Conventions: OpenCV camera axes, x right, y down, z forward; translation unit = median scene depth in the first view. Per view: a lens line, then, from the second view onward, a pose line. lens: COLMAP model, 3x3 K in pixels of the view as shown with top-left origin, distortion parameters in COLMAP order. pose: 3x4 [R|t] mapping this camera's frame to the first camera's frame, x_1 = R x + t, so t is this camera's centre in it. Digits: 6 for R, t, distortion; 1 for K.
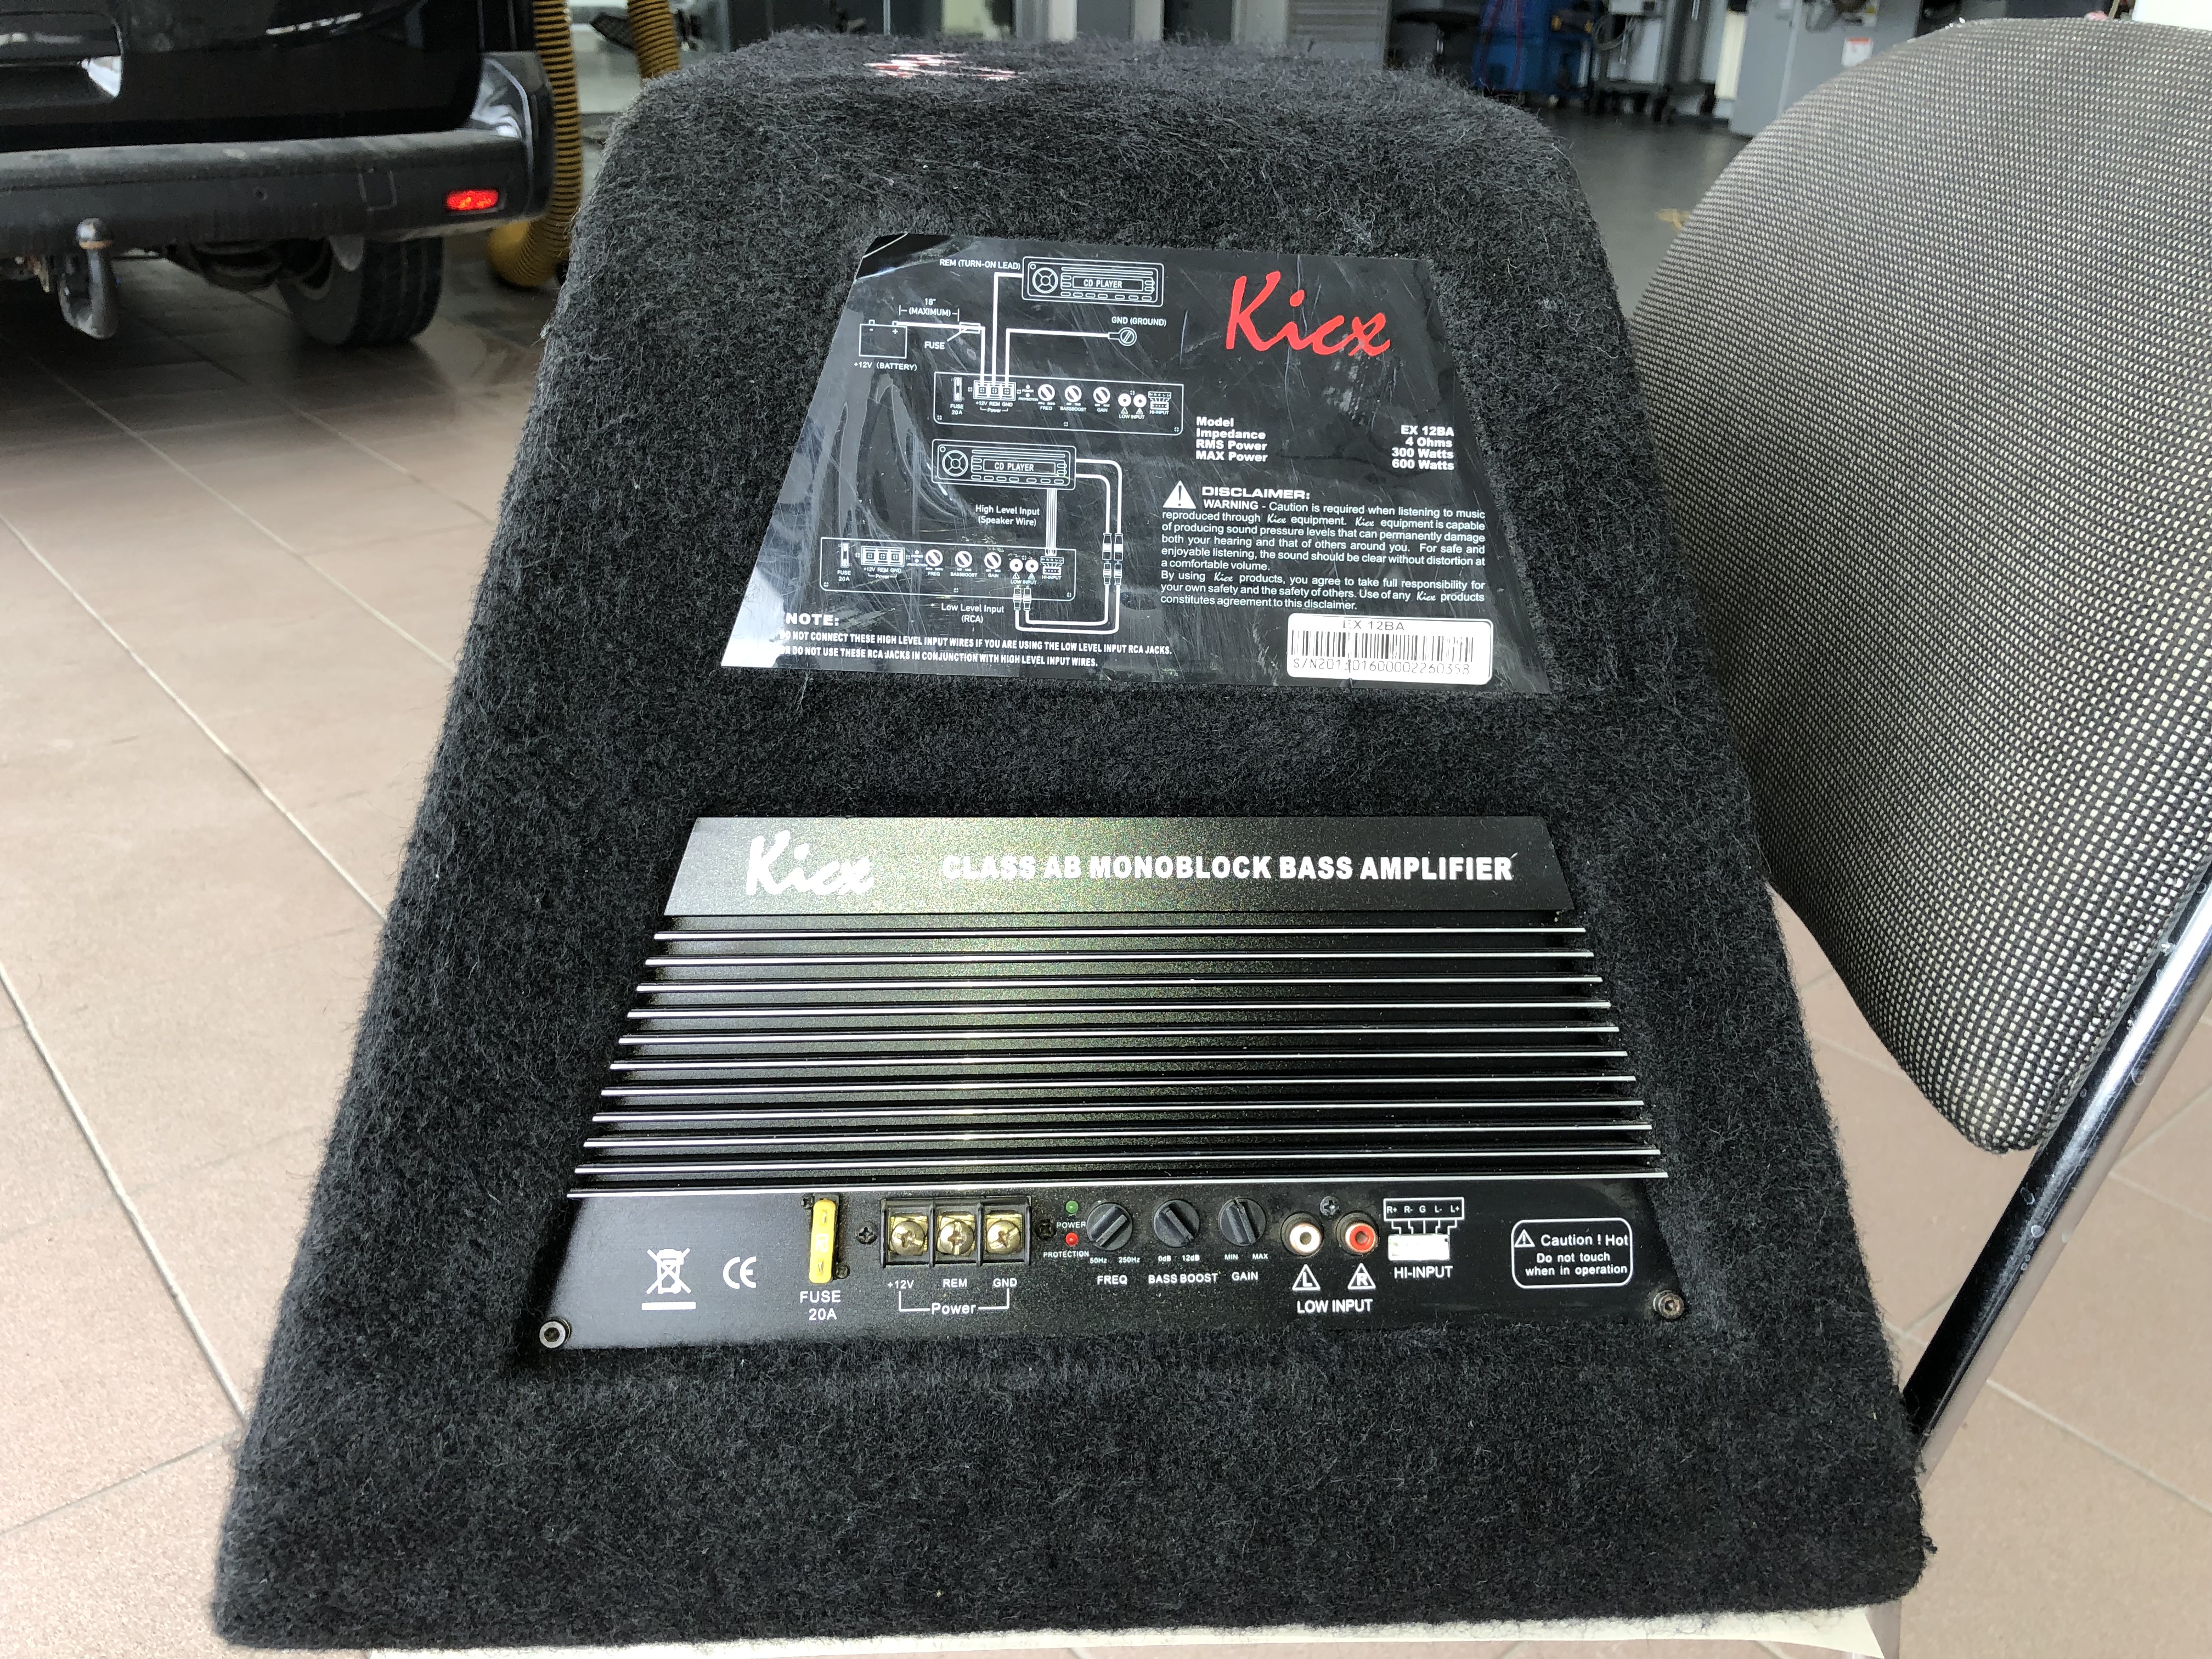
lens RADIAL K [[1806.7, 0, 1110.4], [0, 1806.7, 818.7], [0, 0, 1]] dist [0.026198, -0.028641]
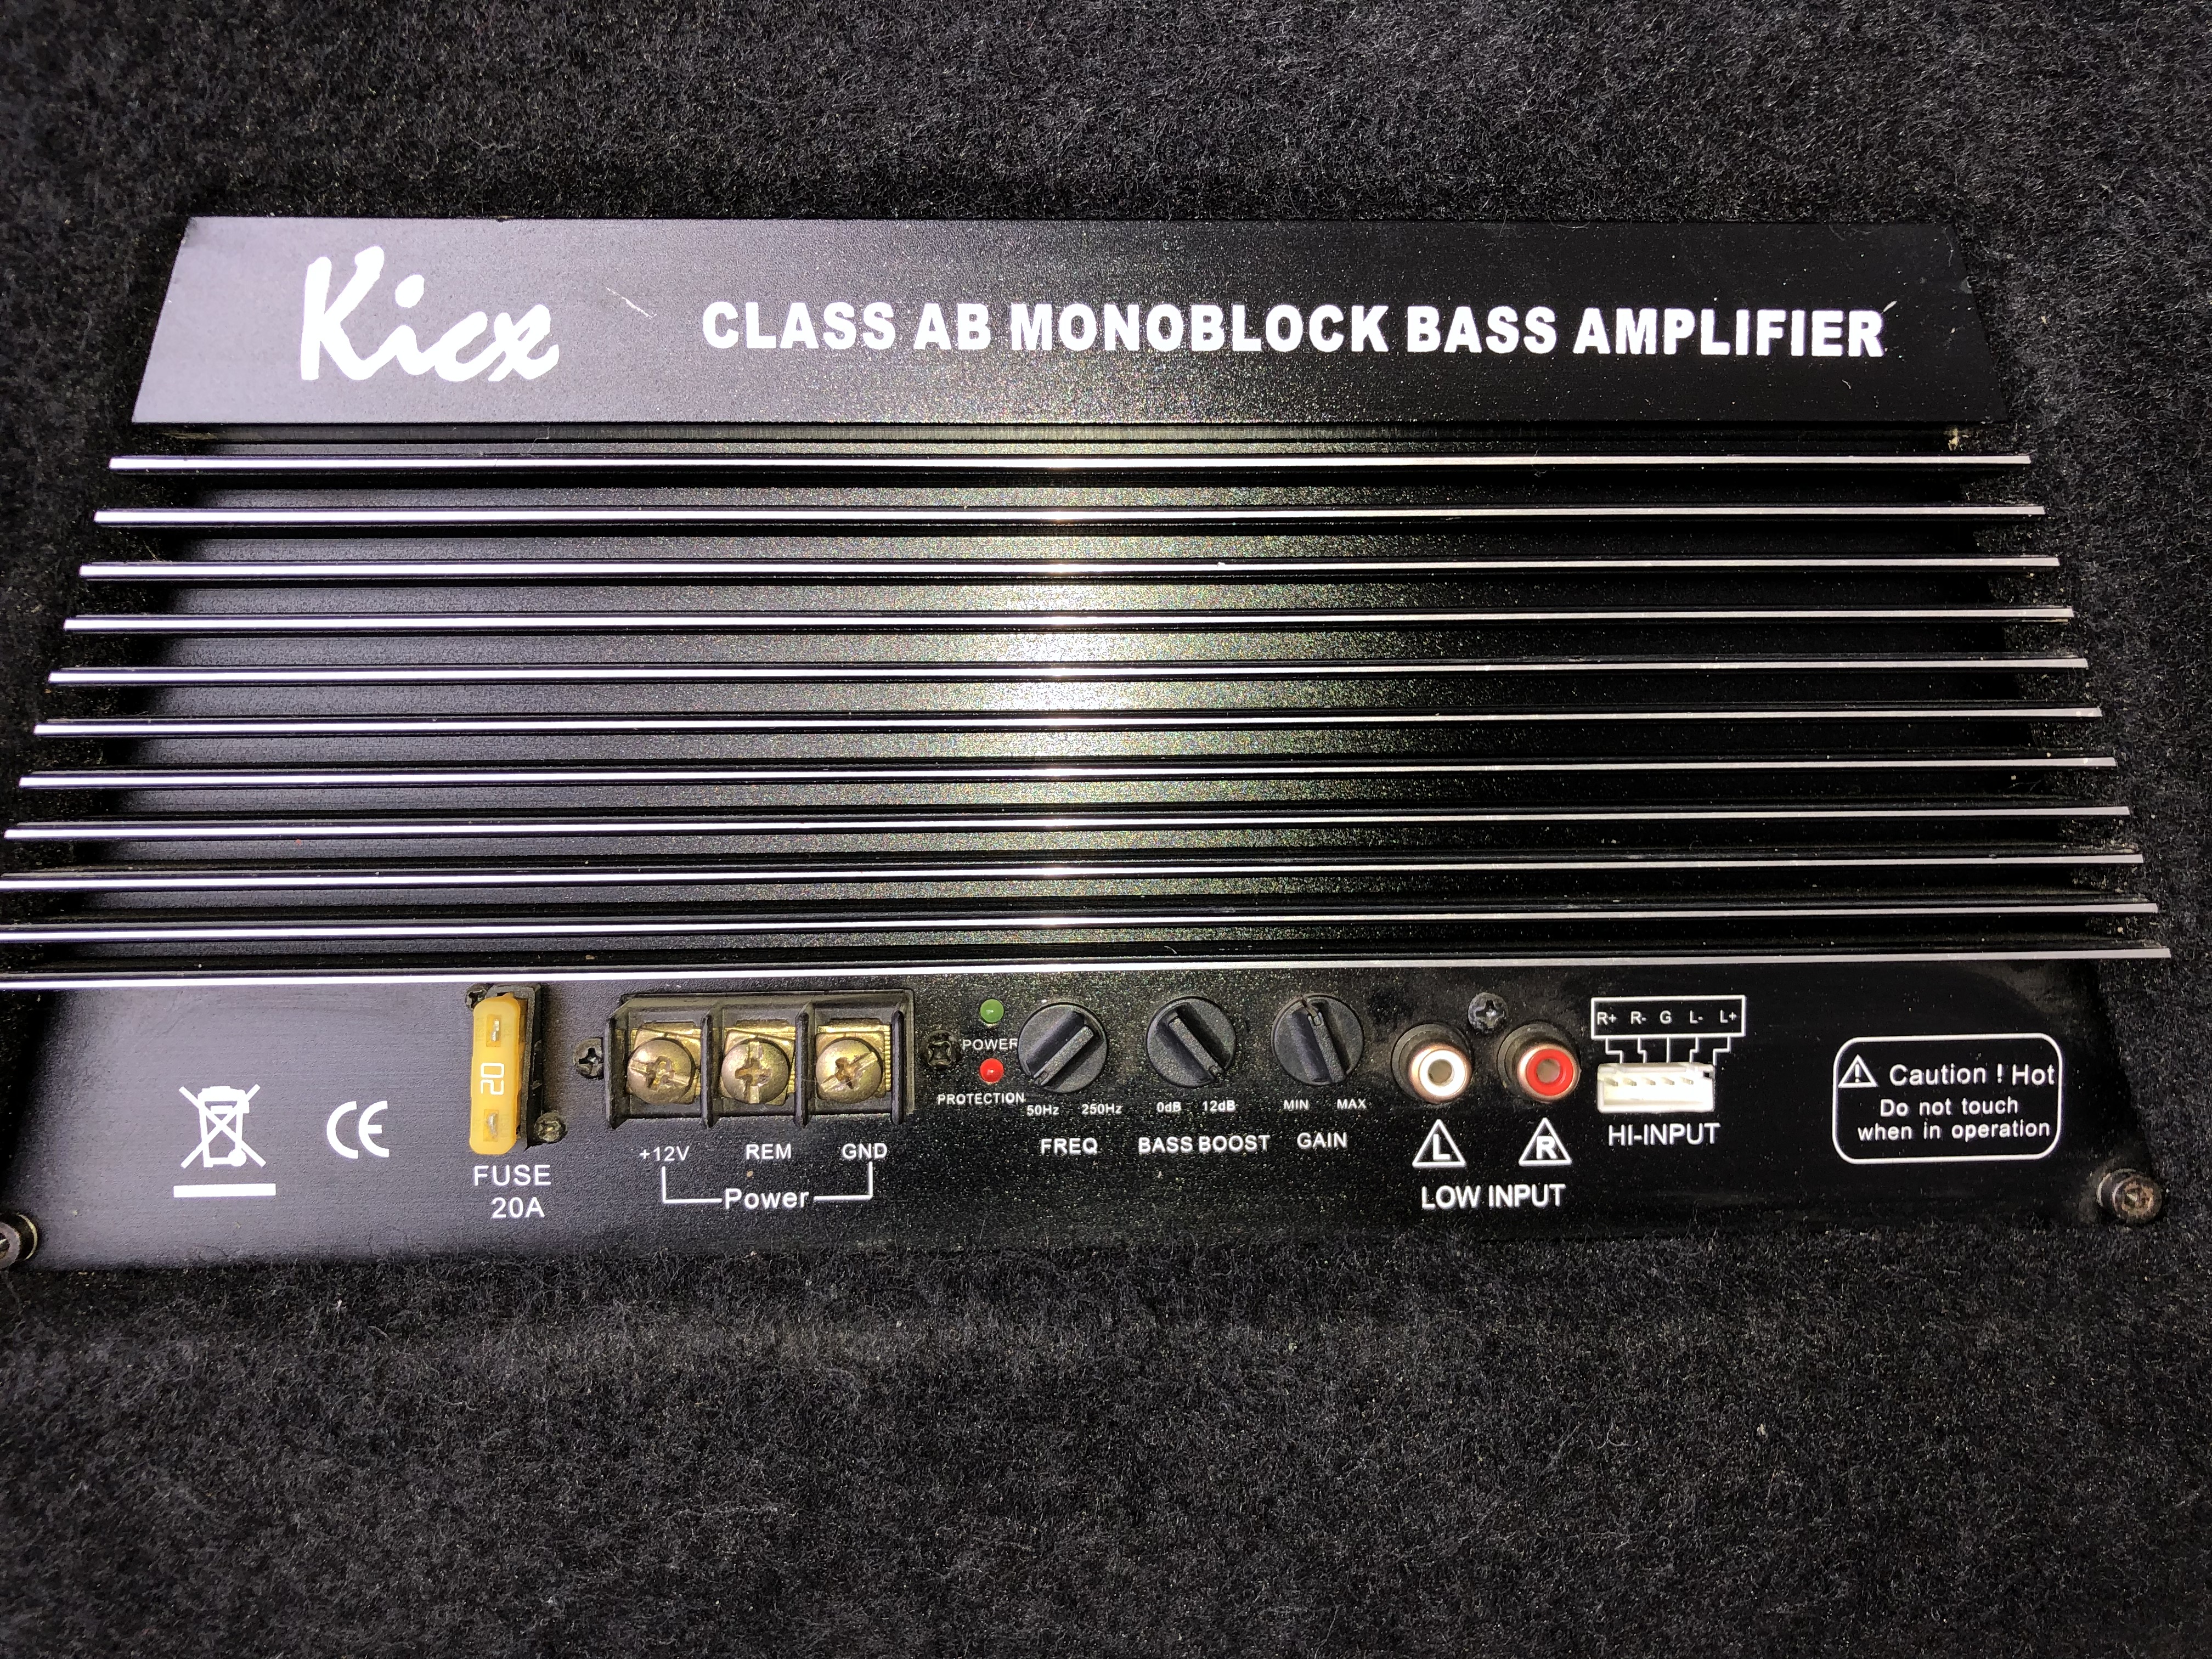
lens RADIAL K [[1806.7, 0, 1105.2], [0, 1806.7, 834.9], [0, 0, 1]] dist [0.026198, -0.028641]
pose [[0.998962, 0.001244, -0.045543, 0.035974], [0.004980, 0.990656, 0.136290, 0.095055], [0.045287, -0.136375, 0.989622, 0.499930]]
